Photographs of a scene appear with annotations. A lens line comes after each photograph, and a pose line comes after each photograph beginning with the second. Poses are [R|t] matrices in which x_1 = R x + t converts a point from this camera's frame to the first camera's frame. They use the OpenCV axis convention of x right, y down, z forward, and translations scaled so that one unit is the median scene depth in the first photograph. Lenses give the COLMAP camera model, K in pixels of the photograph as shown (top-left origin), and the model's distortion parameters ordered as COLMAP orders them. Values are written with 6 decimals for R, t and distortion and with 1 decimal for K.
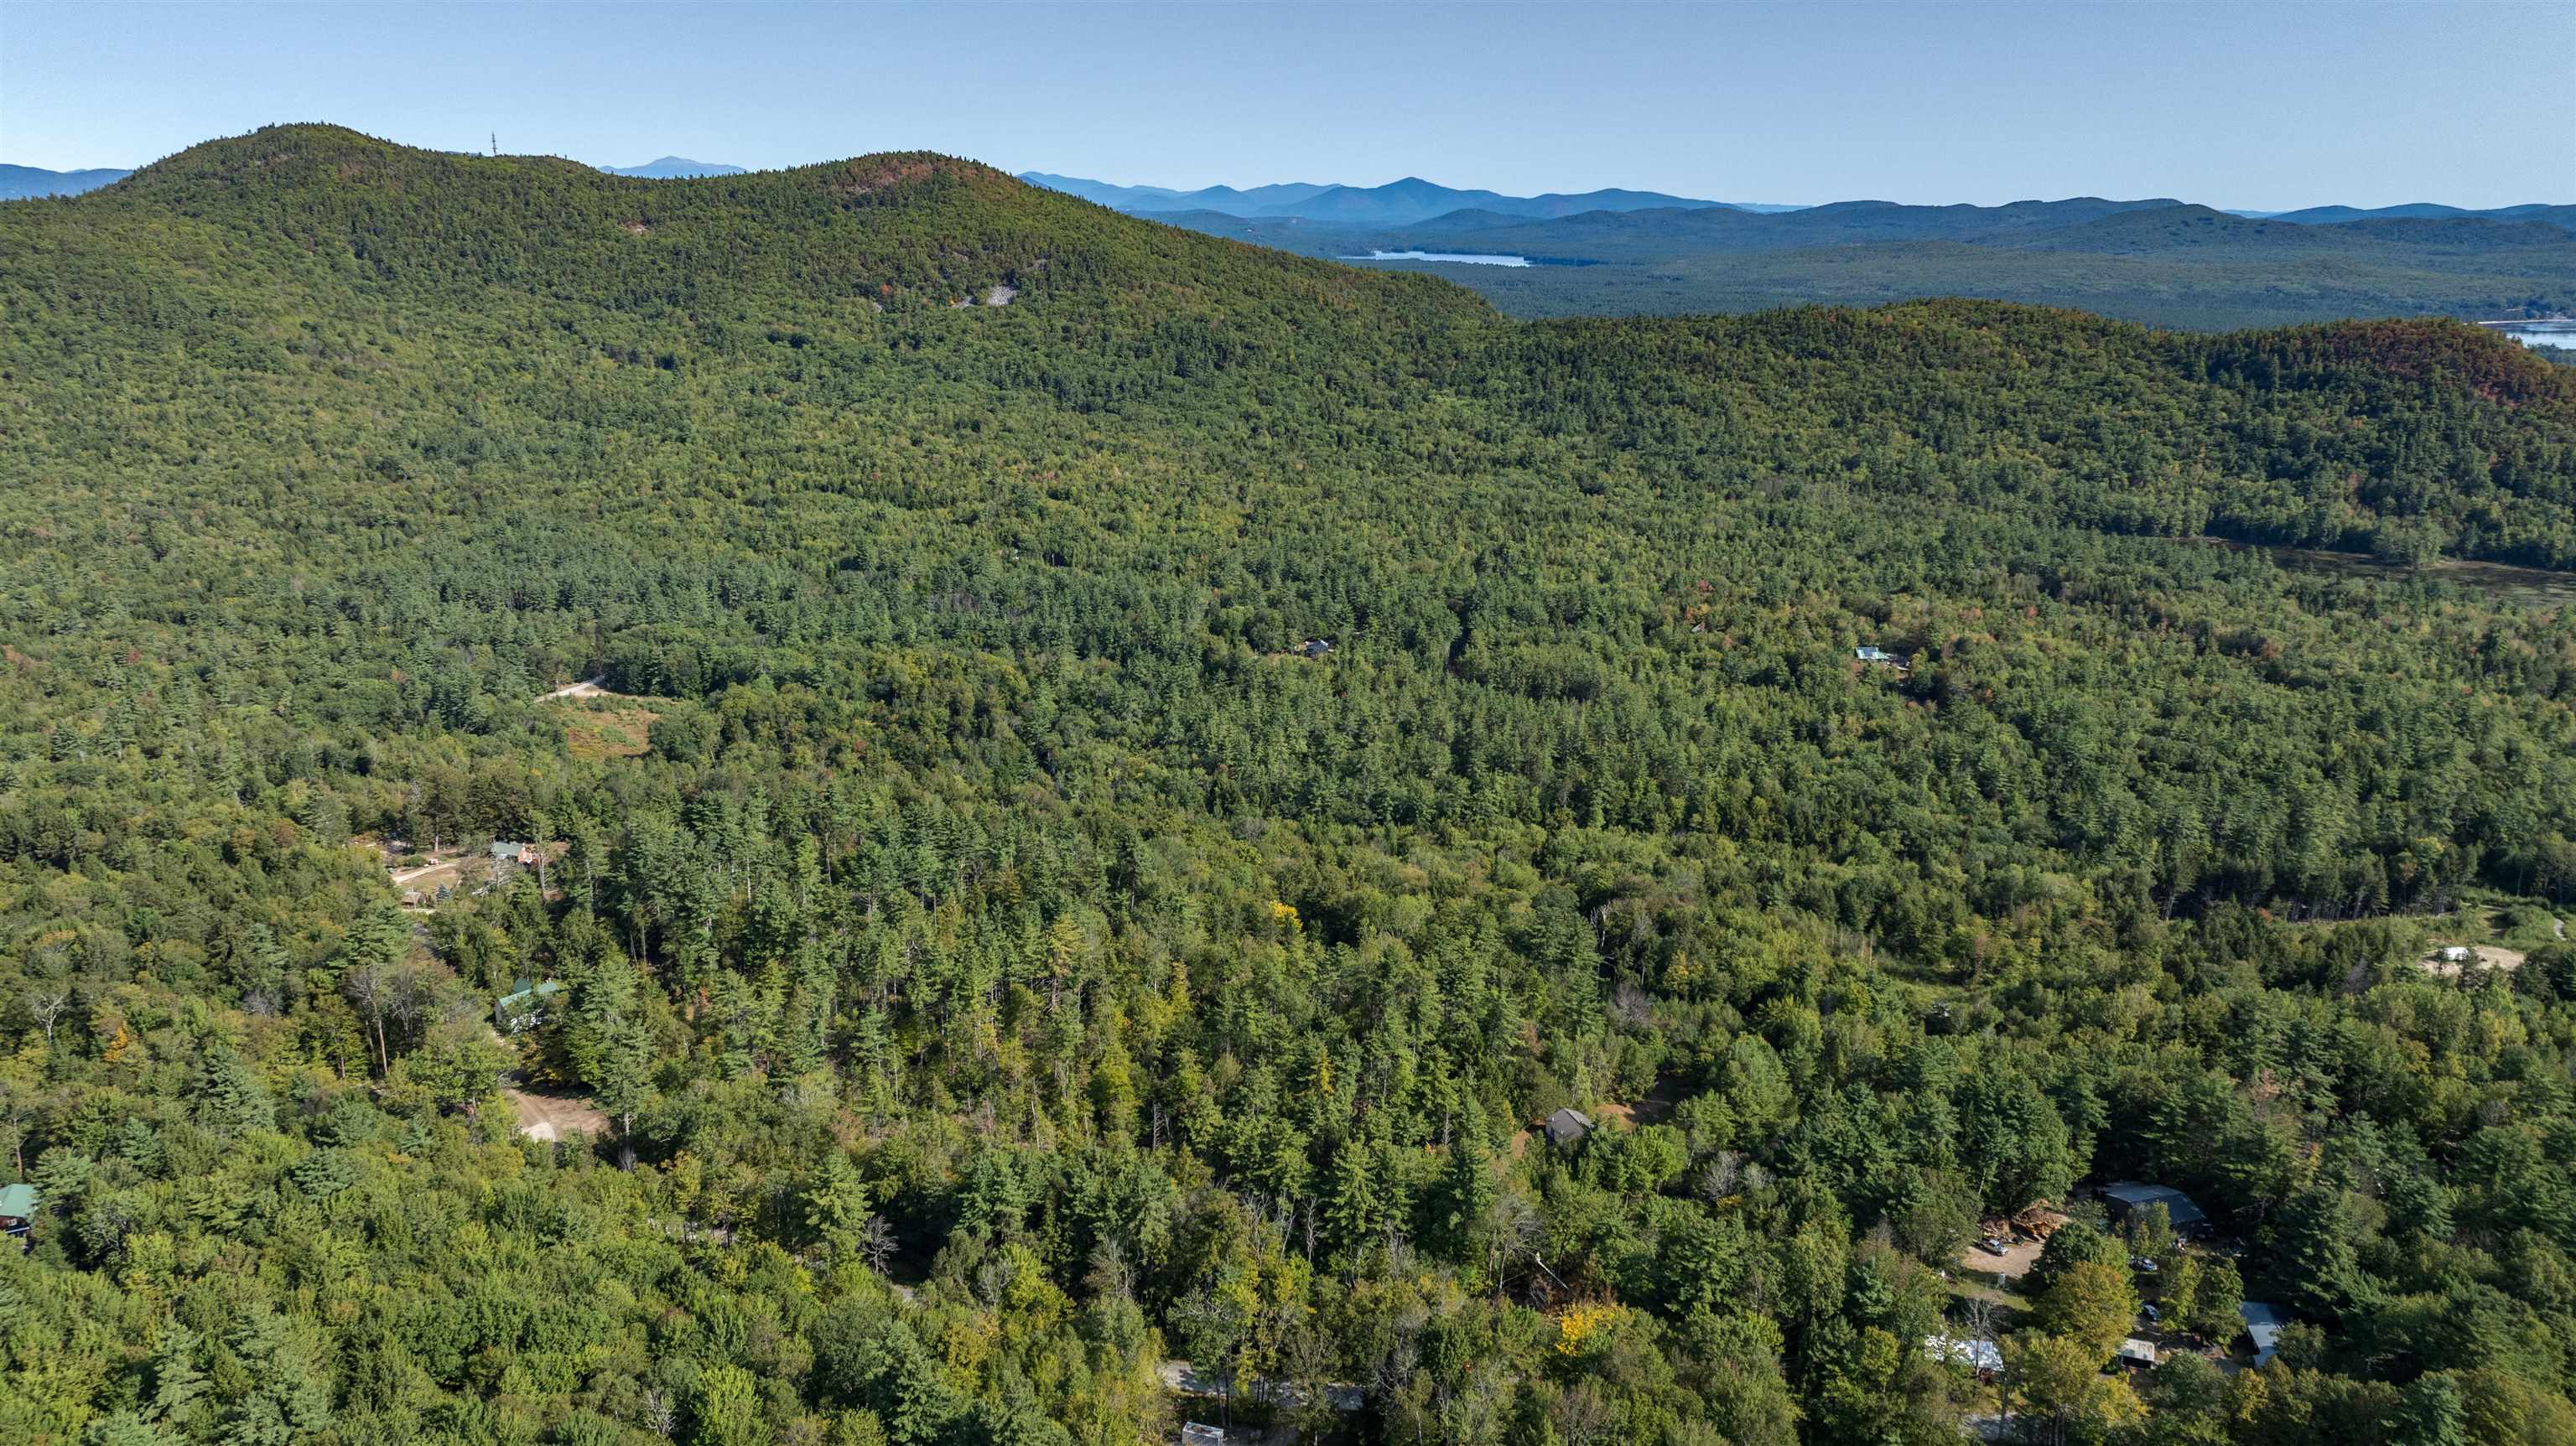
lens RADIAL K [[1811.0, 0, 1292.3], [0, 1811.0, 723.1], [0, 0, 1]] dist [-0.026003, 0.015256]
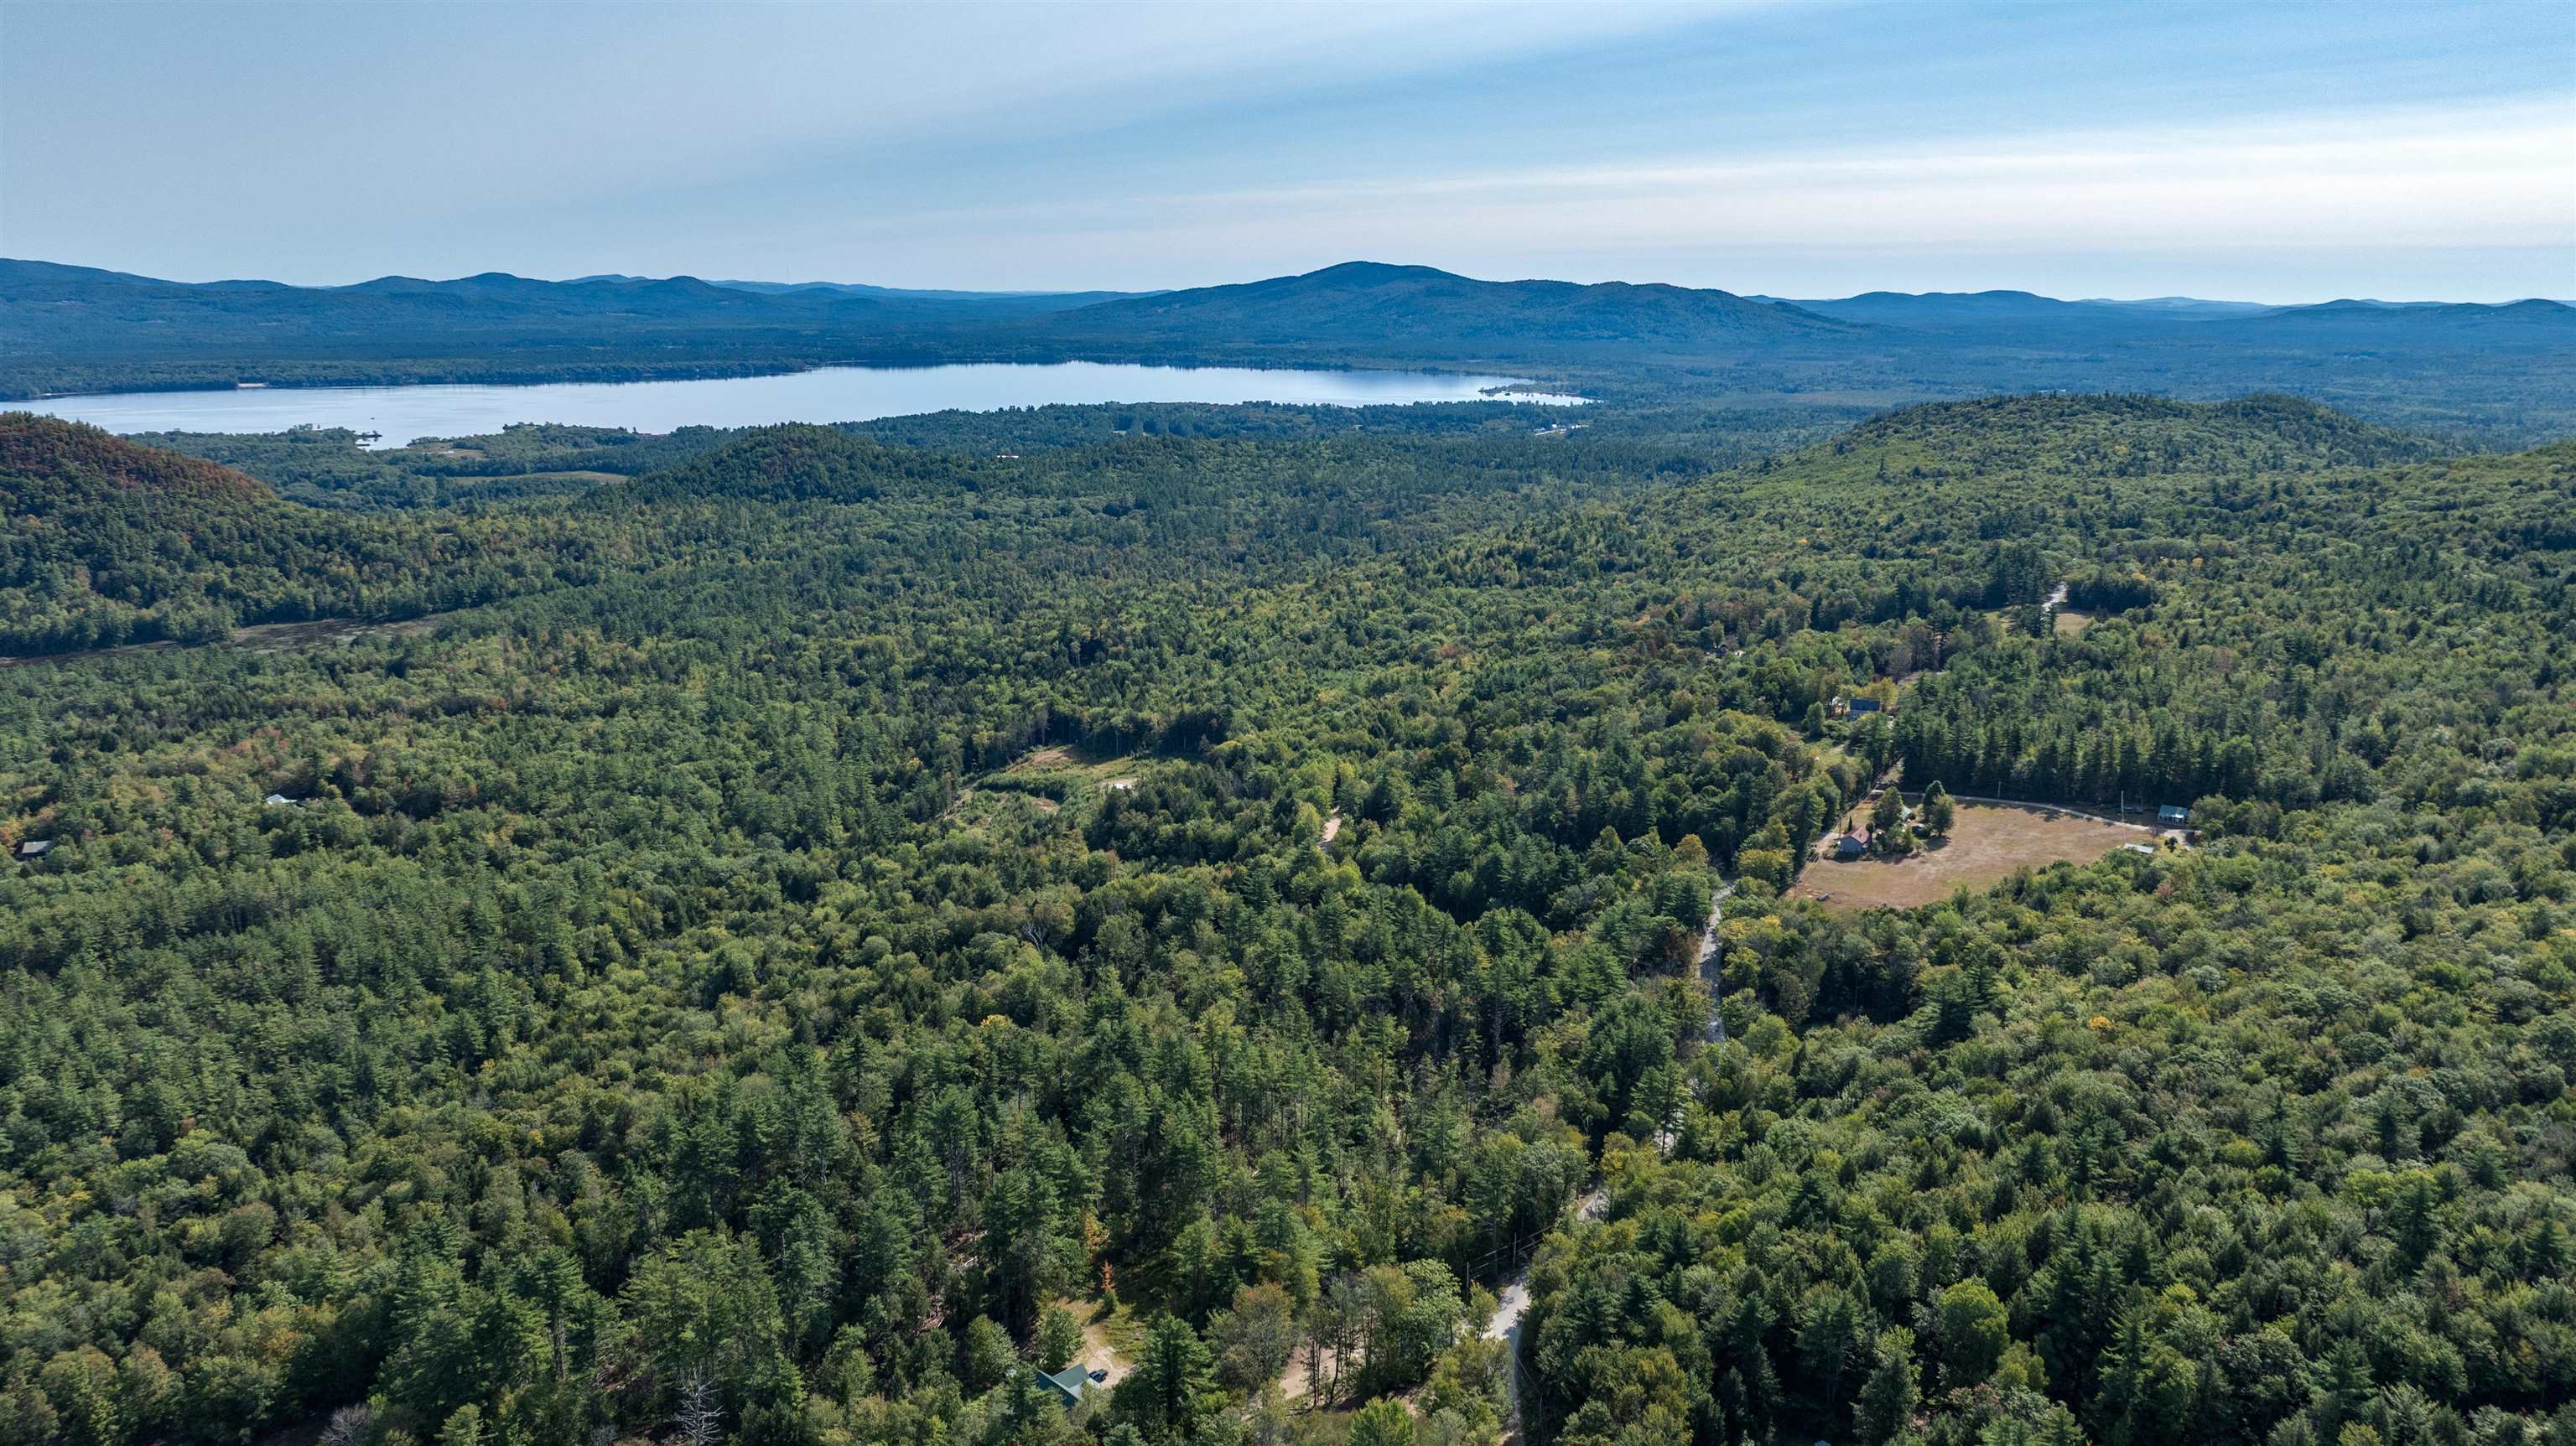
lens RADIAL K [[1811.0, 0, 1300.9], [0, 1811.0, 728.8], [0, 0, 1]] dist [-0.026003, 0.015256]
pose [[0.105116, -0.237757, 0.965620, -0.355160], [0.267972, 0.941854, 0.202735, -0.082429], [-0.957675, 0.237449, 0.162716, 0.221102]]
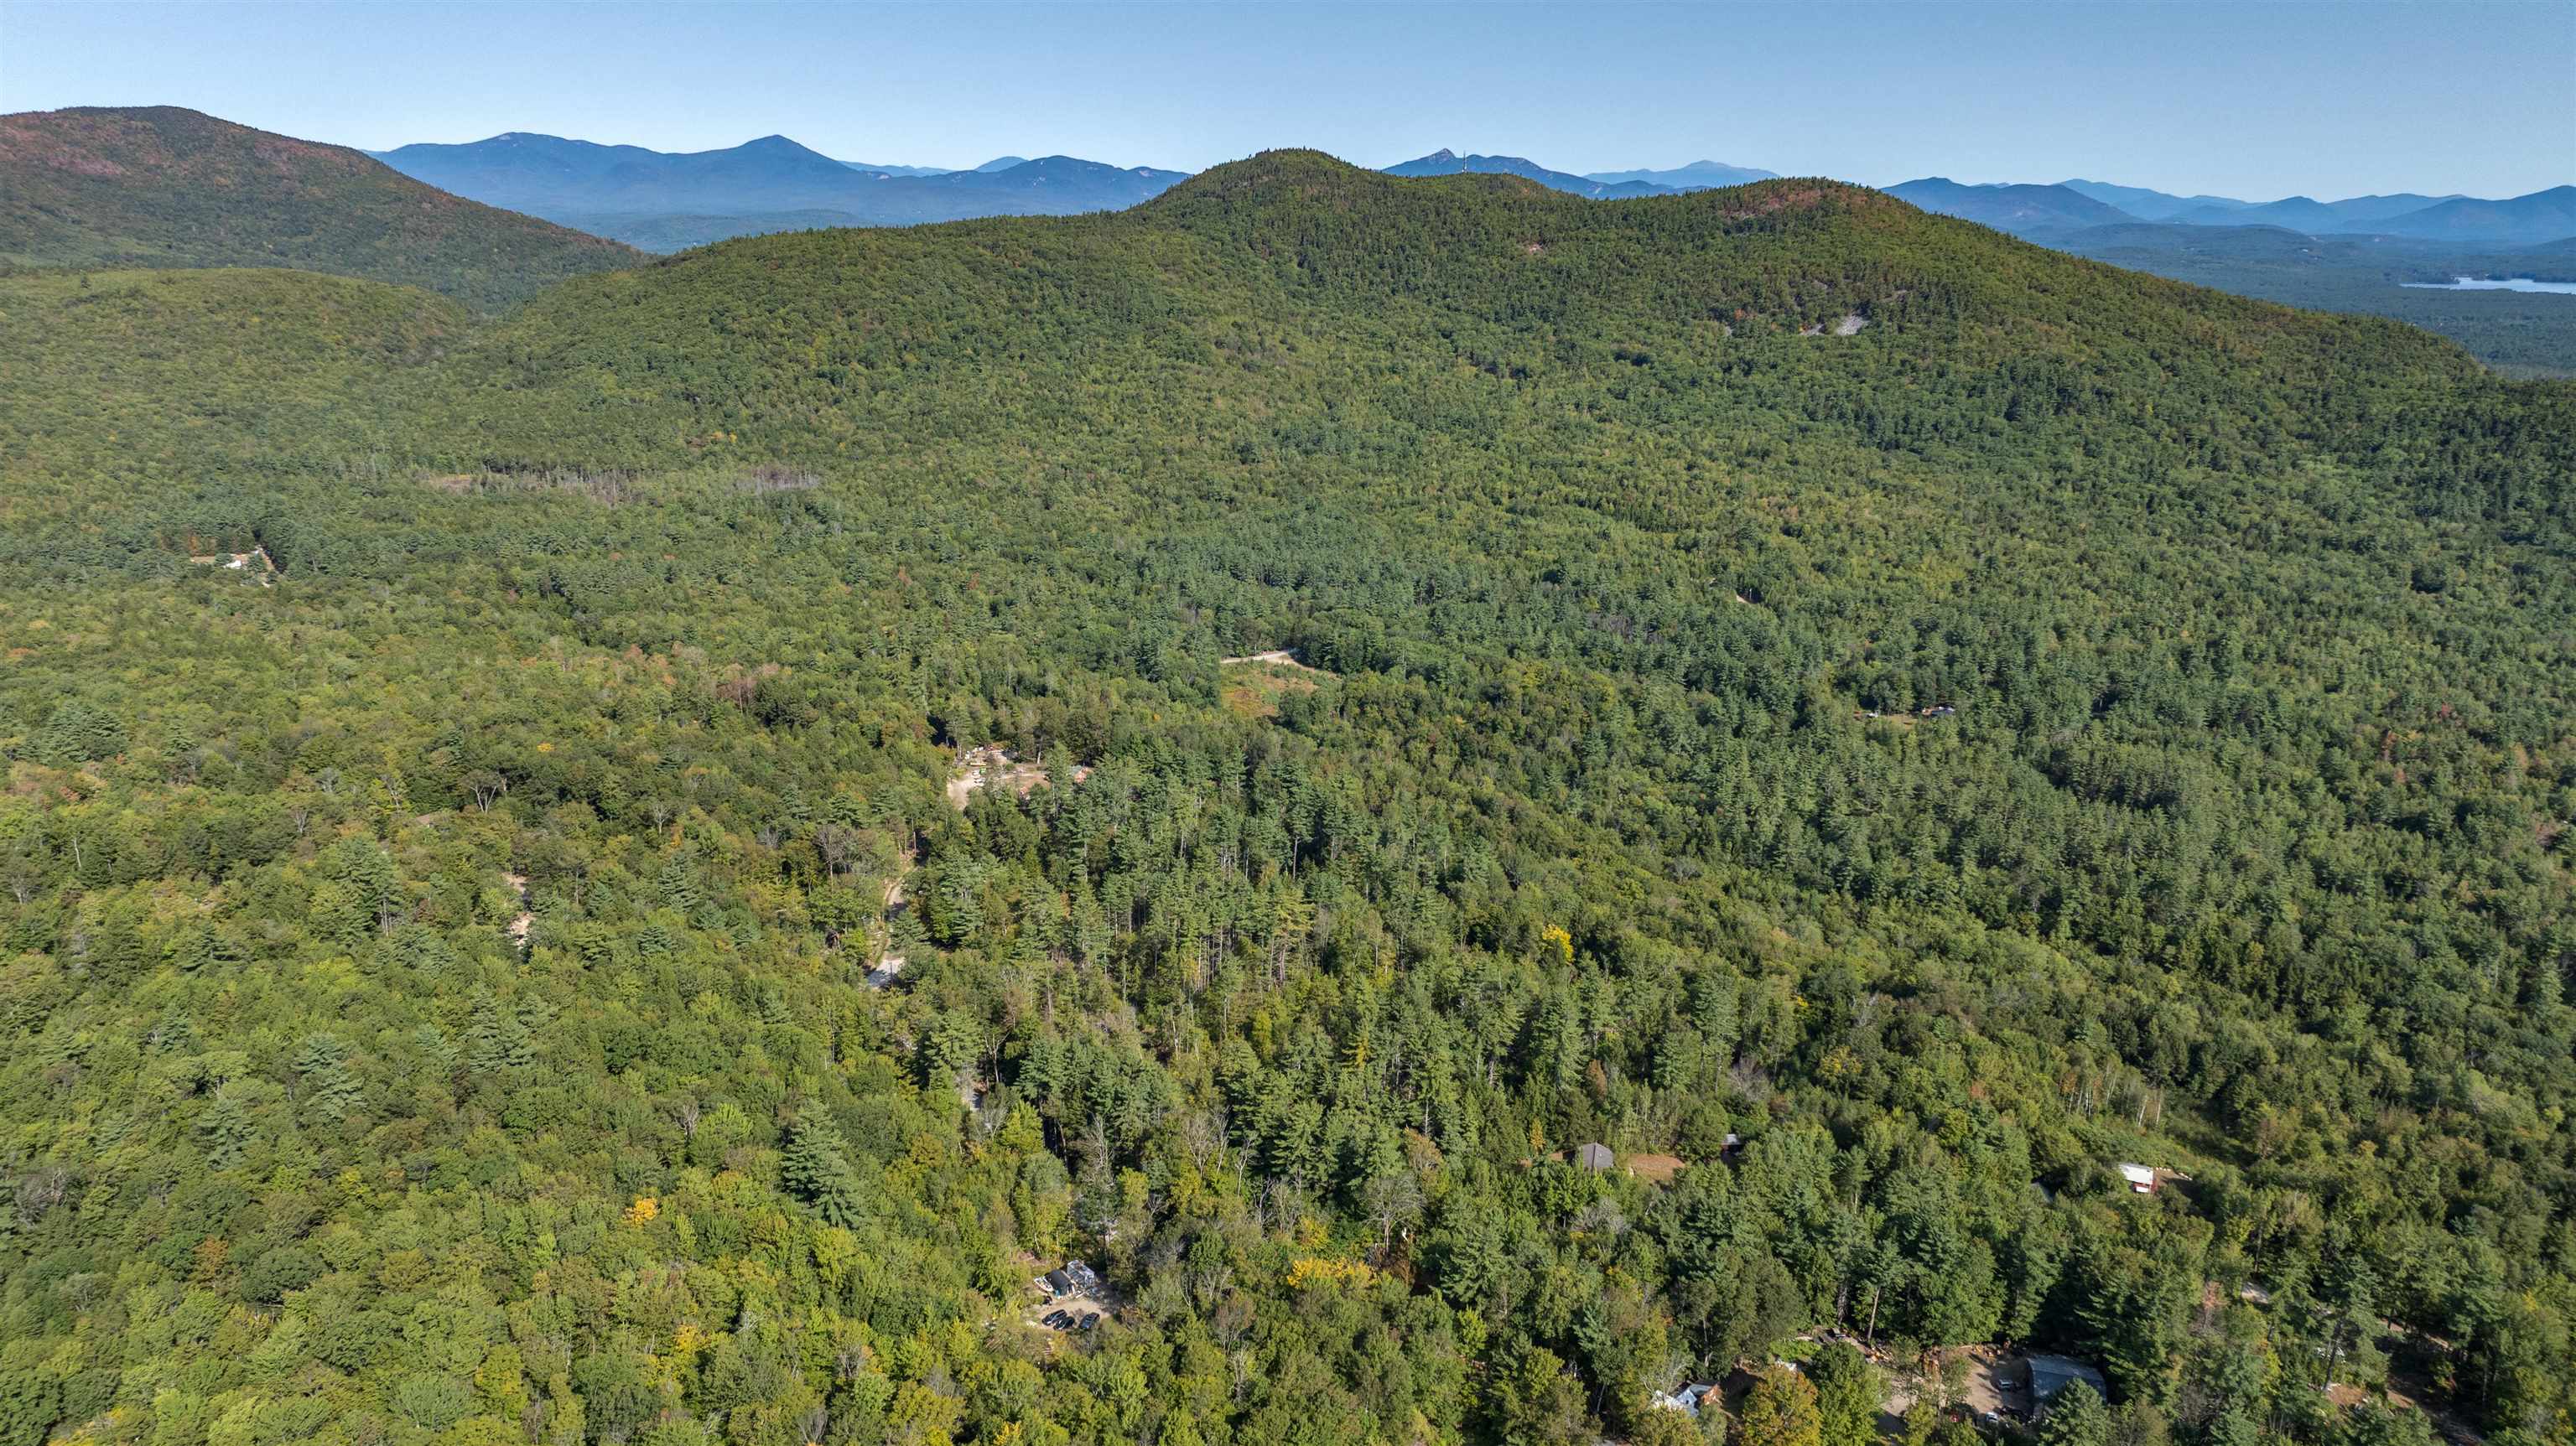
lens RADIAL K [[1811.0, 0, 1291.1], [0, 1811.0, 725.6], [0, 0, 1]] dist [-0.026003, 0.015256]
pose [[0.858943, 0.151231, -0.489230, 0.136743], [-0.151256, 0.987695, 0.039757, -0.015377], [0.489222, 0.039850, 0.871248, -0.018580]]
